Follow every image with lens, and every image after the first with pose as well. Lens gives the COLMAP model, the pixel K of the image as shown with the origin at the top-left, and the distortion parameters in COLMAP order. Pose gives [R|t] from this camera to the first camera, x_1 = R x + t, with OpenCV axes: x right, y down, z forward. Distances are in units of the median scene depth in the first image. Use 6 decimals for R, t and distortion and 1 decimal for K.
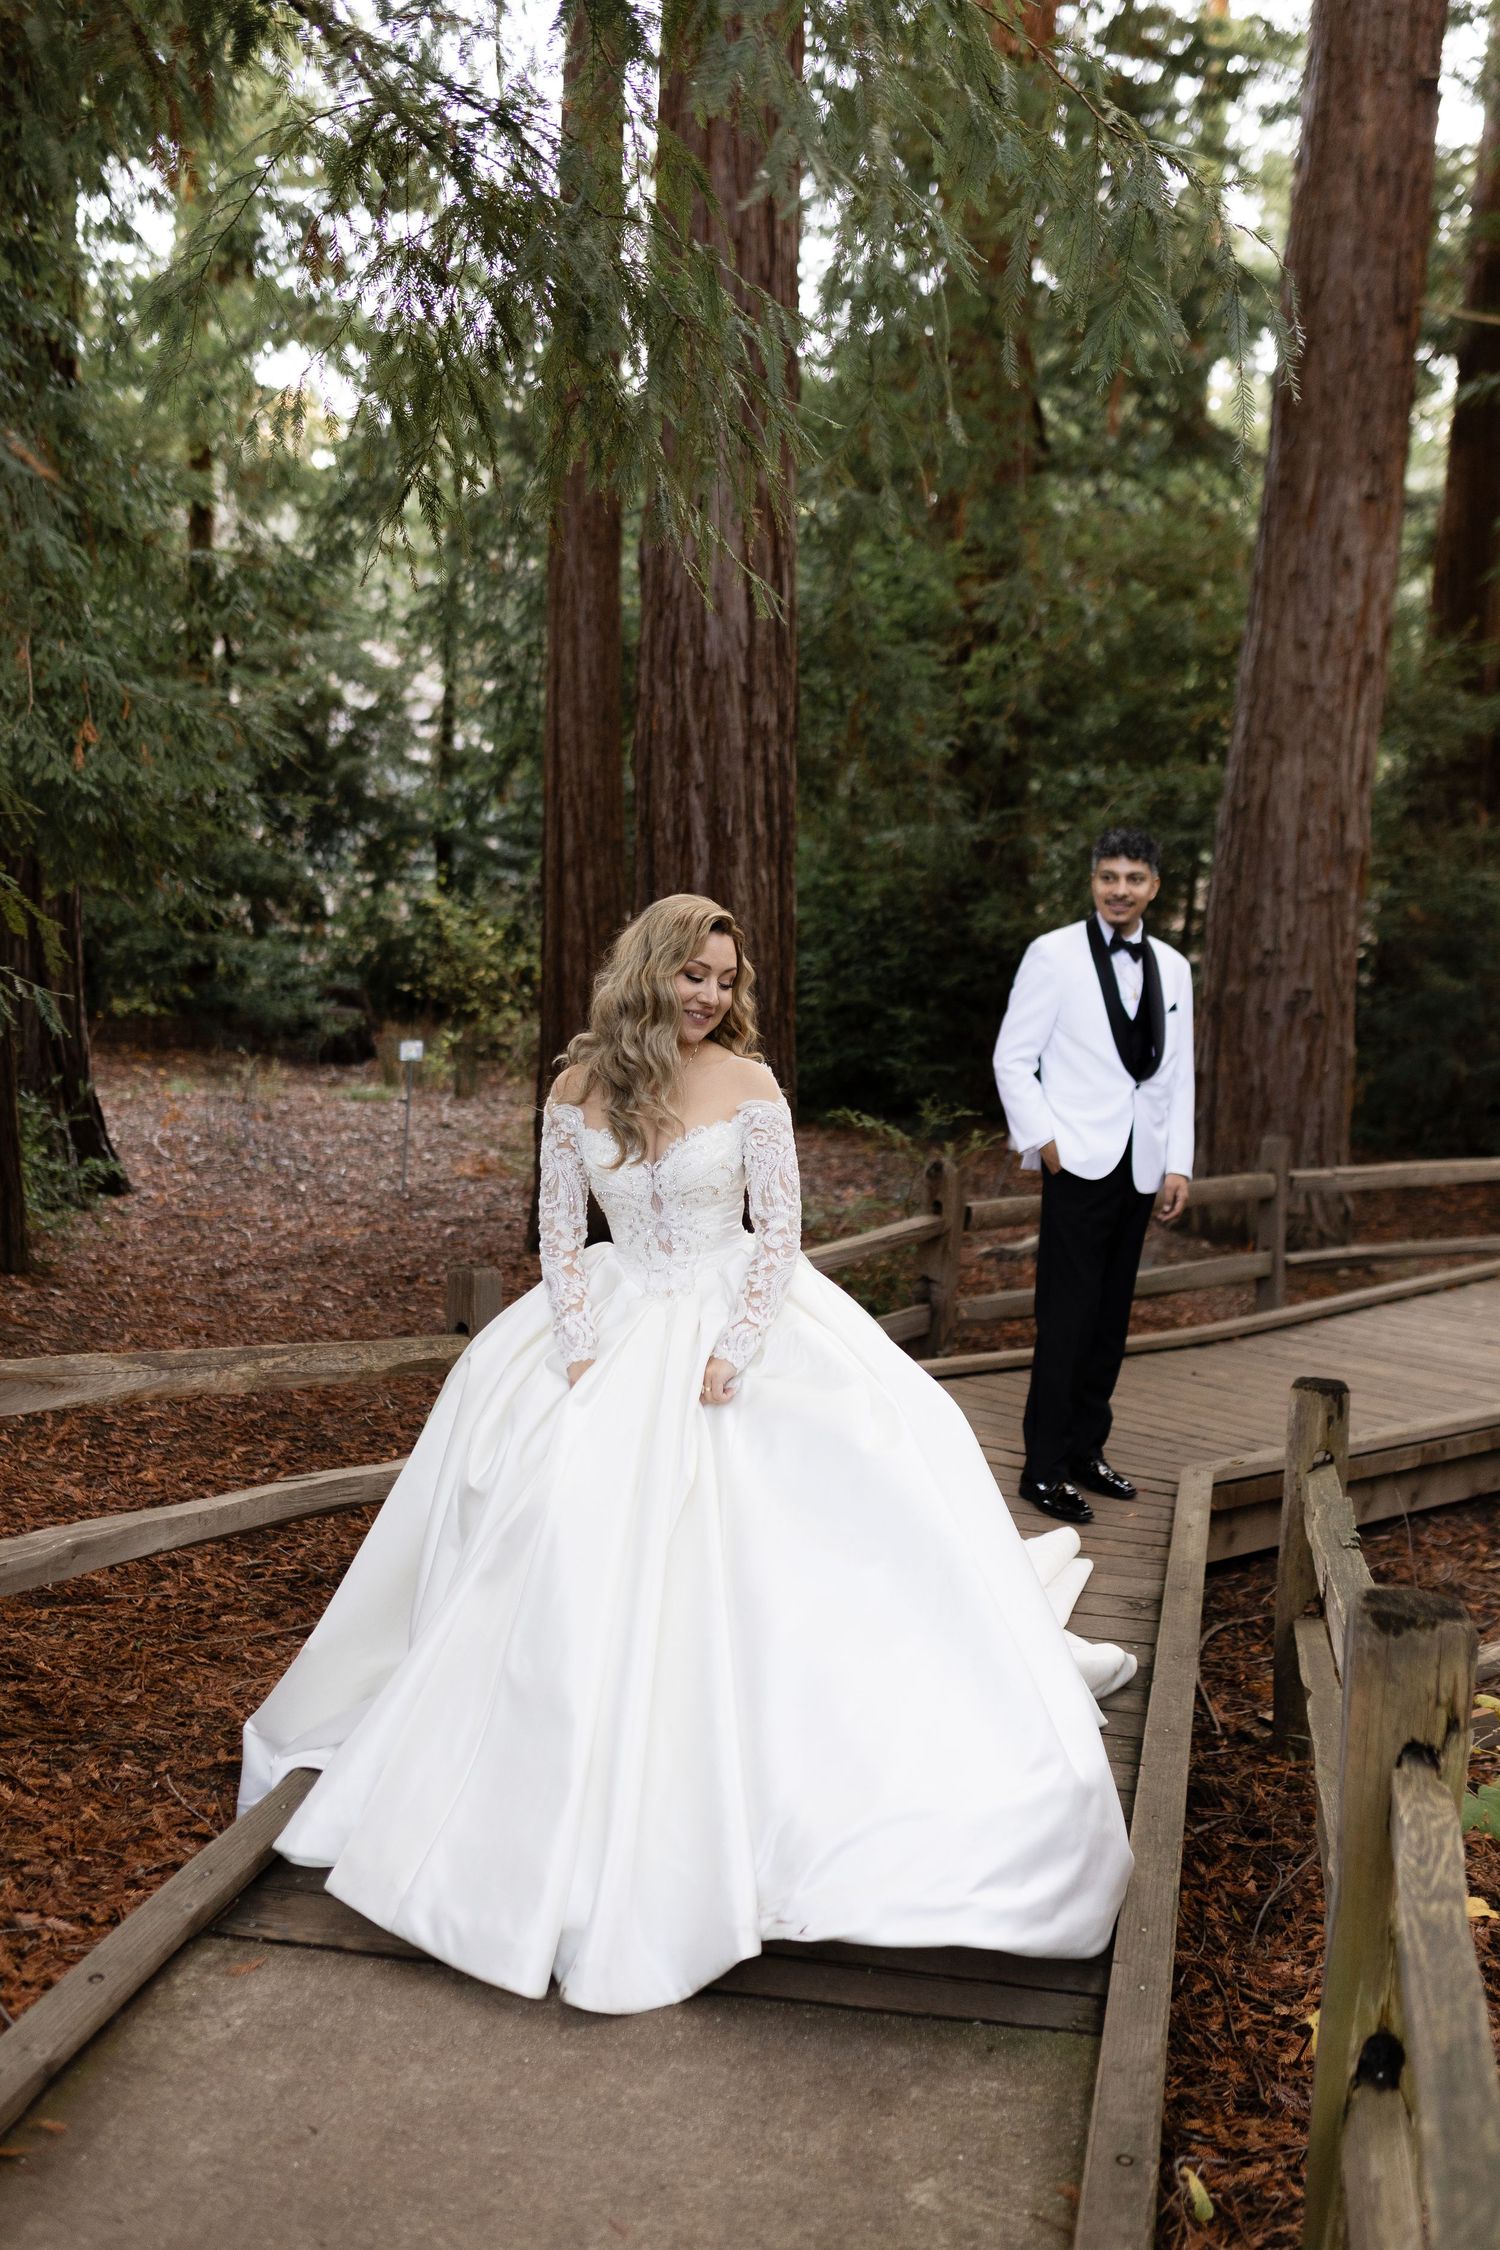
lens RADIAL K [[2137.7, 0, 743.6], [0, 2137.7, 1118.2], [0, 0, 1]] dist [-0.047016, 0.028684]
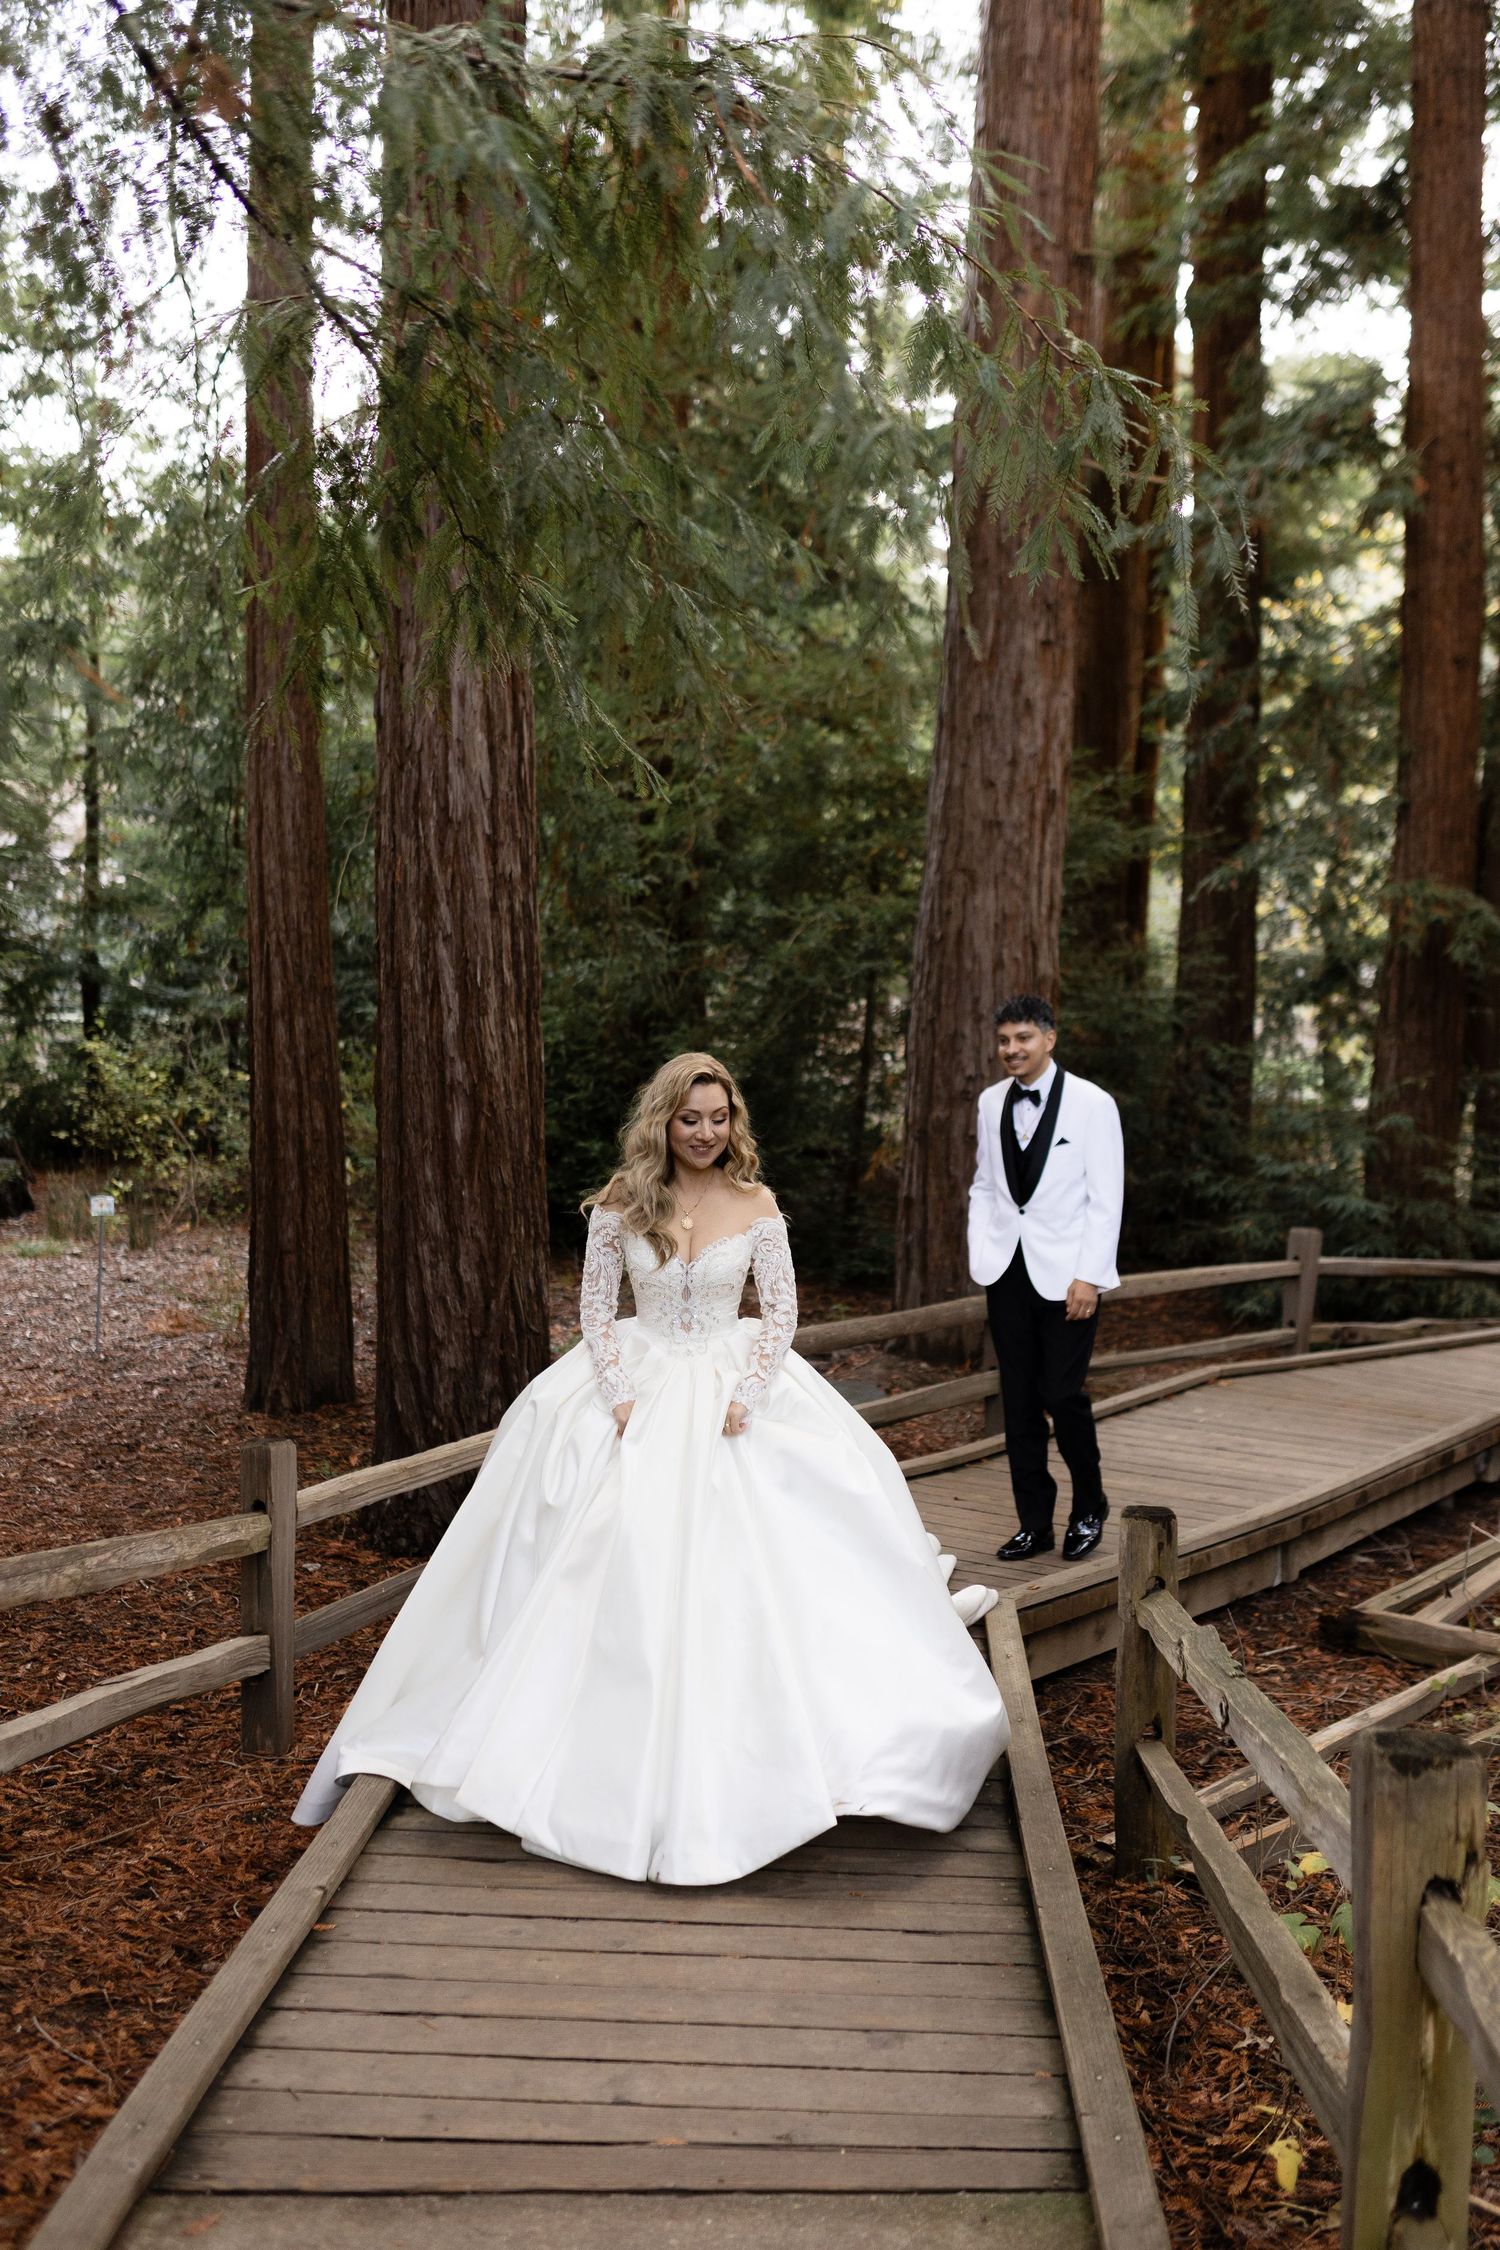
lens RADIAL K [[2137.7, 0, 743.6], [0, 2137.7, 1118.2], [0, 0, 1]] dist [-0.047016, 0.028684]
pose [[0.984477, -0.035050, 0.171981, -0.045704], [0.044730, 0.997606, -0.052736, -0.009866], [-0.169721, 0.059610, 0.983688, 0.001706]]
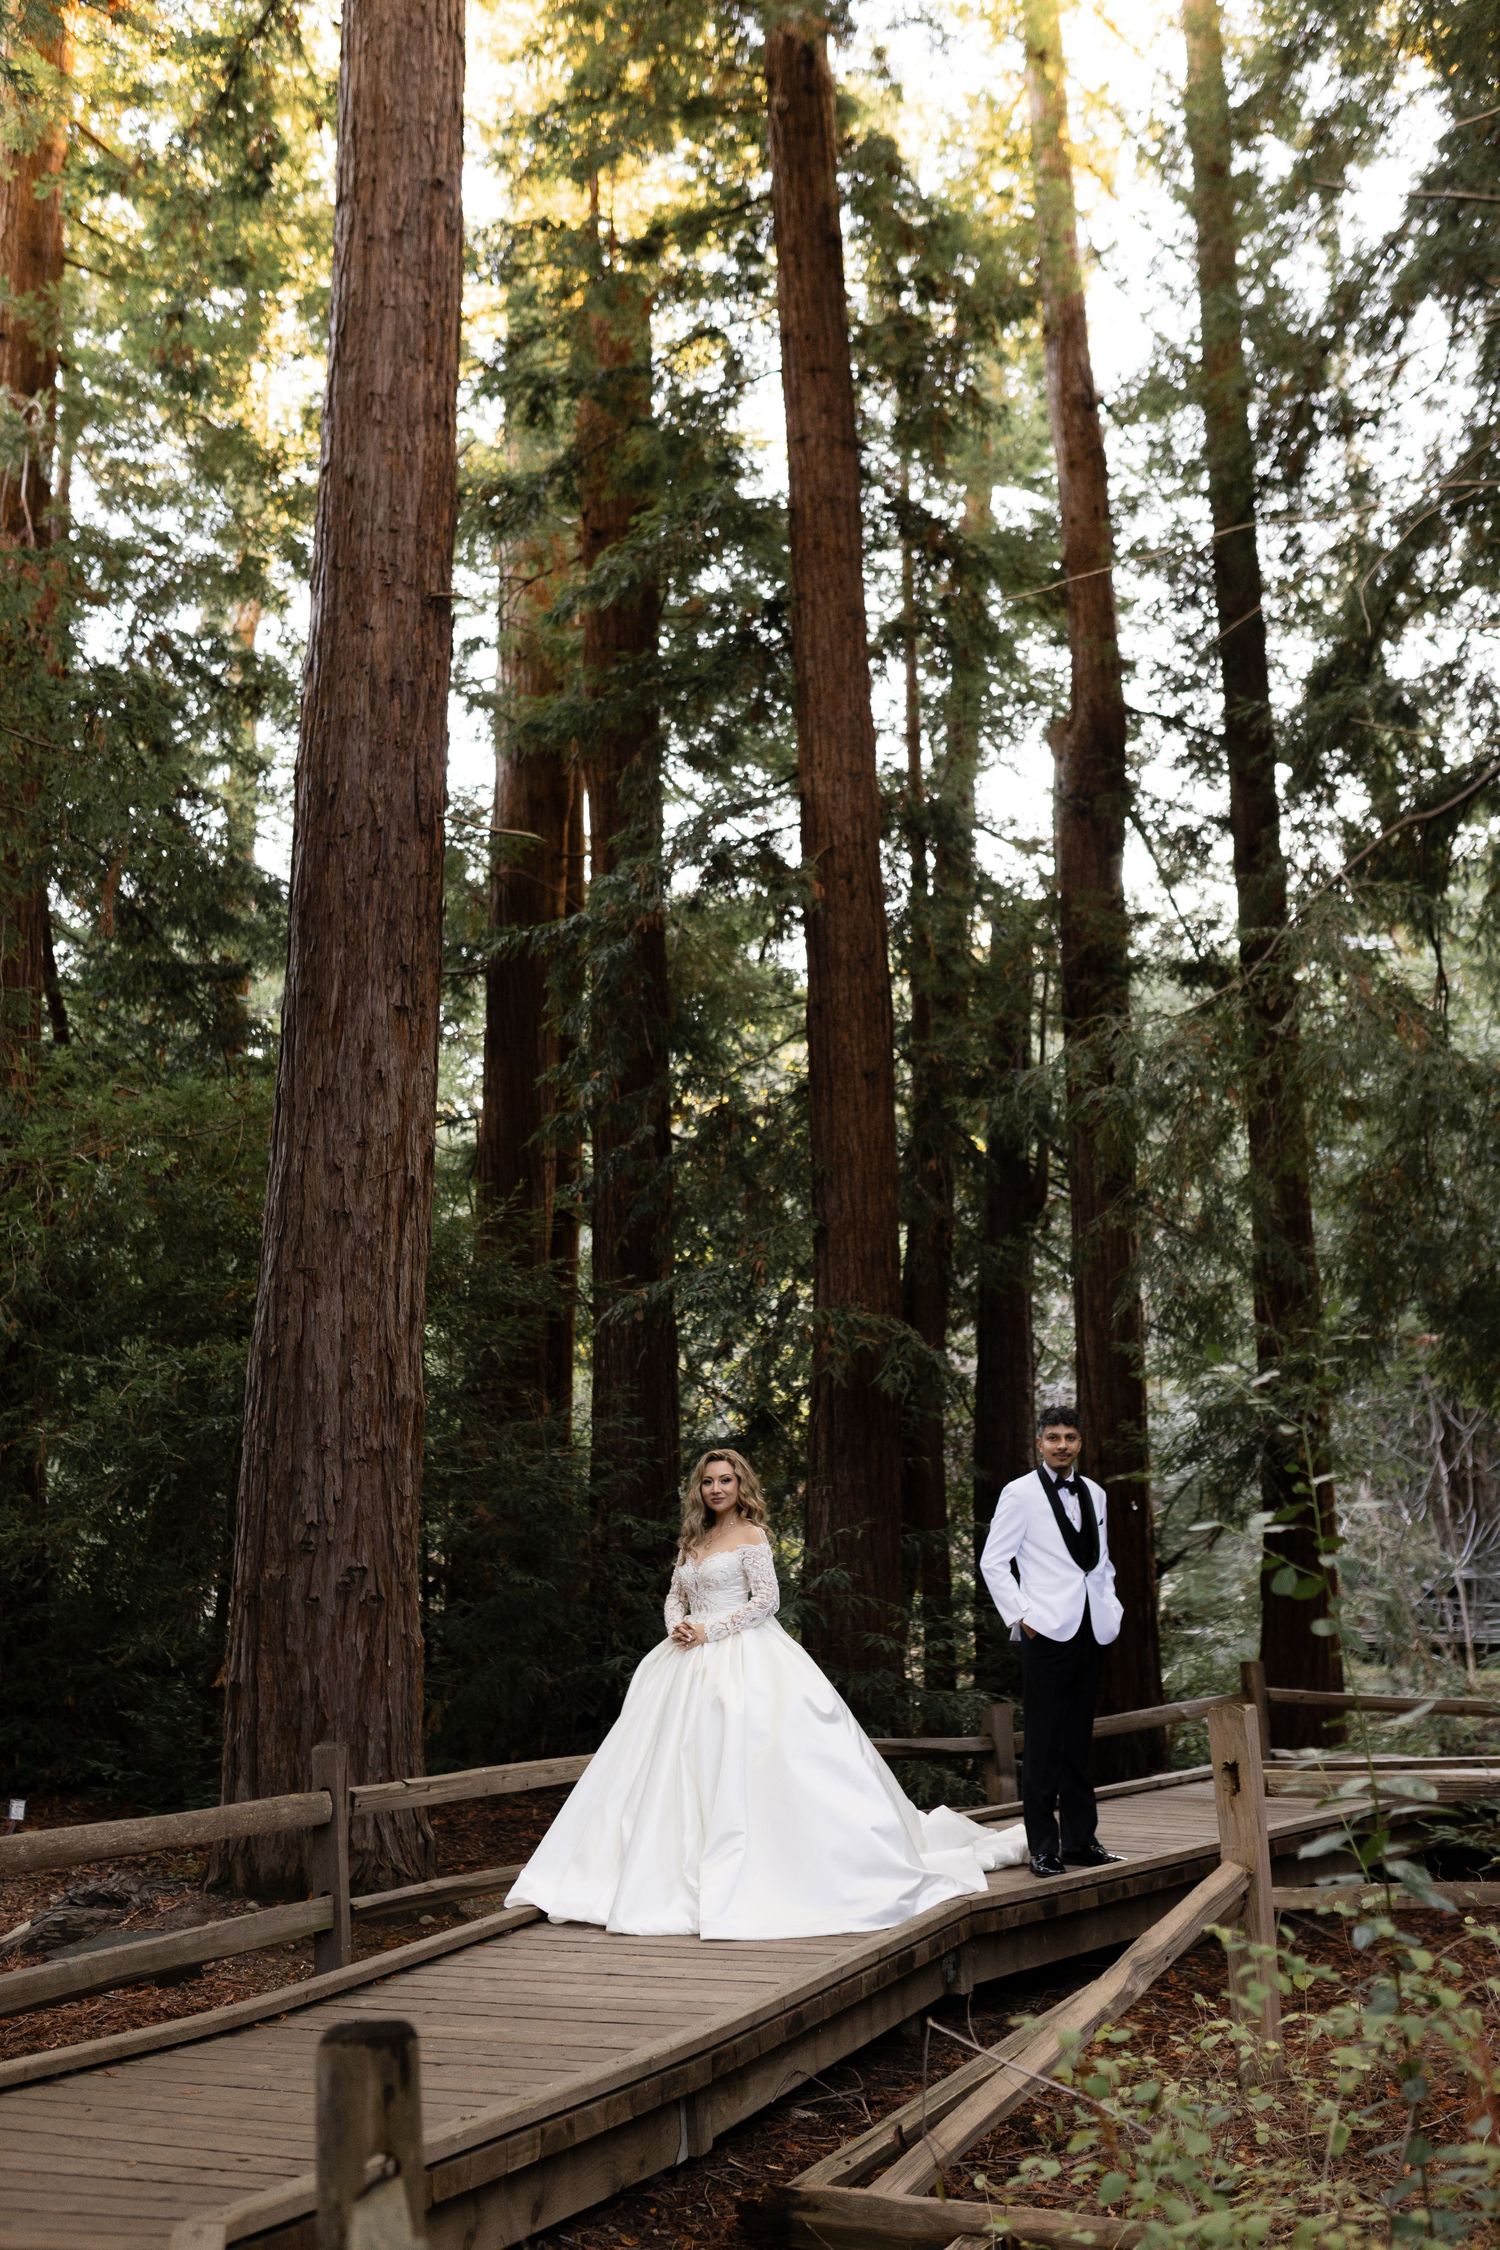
lens RADIAL K [[2137.7, 0, 743.6], [0, 2137.7, 1118.2], [0, 0, 1]] dist [-0.047016, 0.028684]
pose [[0.910242, 0.023247, 0.413423, 0.058053], [0.106650, 0.951576, -0.288321, 0.031664], [-0.400106, 0.306534, 0.863685, 0.186481]]
